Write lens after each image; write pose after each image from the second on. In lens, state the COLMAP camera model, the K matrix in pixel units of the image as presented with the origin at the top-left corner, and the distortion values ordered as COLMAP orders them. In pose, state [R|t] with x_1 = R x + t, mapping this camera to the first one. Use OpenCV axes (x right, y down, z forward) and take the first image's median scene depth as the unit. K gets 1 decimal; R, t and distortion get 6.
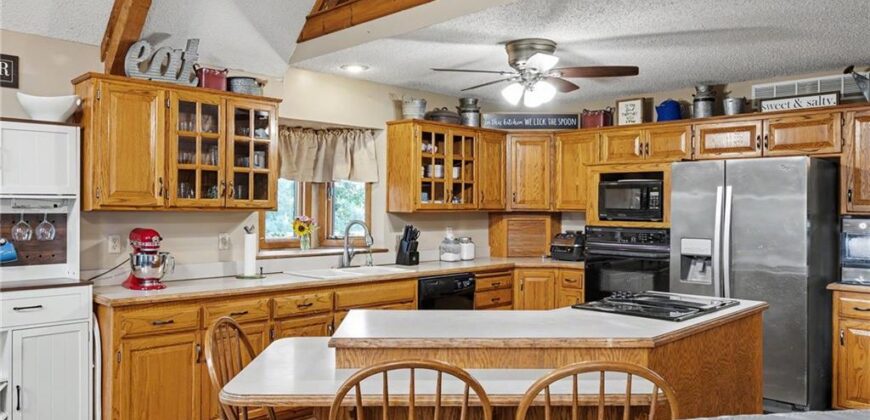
lens RADIAL K [[633.3, 0, 435.9], [0, 633.3, 211.0], [0, 0, 1]] dist [0.007137, 0.008449]
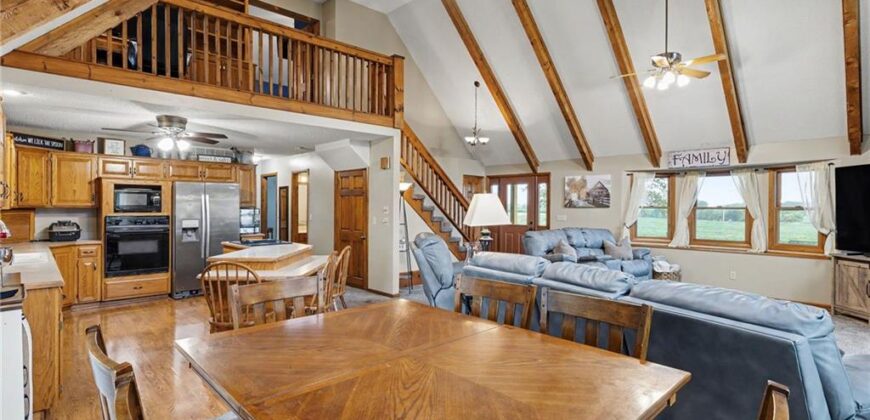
lens RADIAL K [[436.1, 0, 441.3], [0, 436.1, 208.4], [0, 0, 1]] dist [0.005023, 0.001670]
pose [[-0.023875, -0.018367, 0.999546, -0.963473], [0.004296, 0.999820, 0.018475, -0.014942], [-0.999706, 0.004736, -0.023792, 0.197829]]
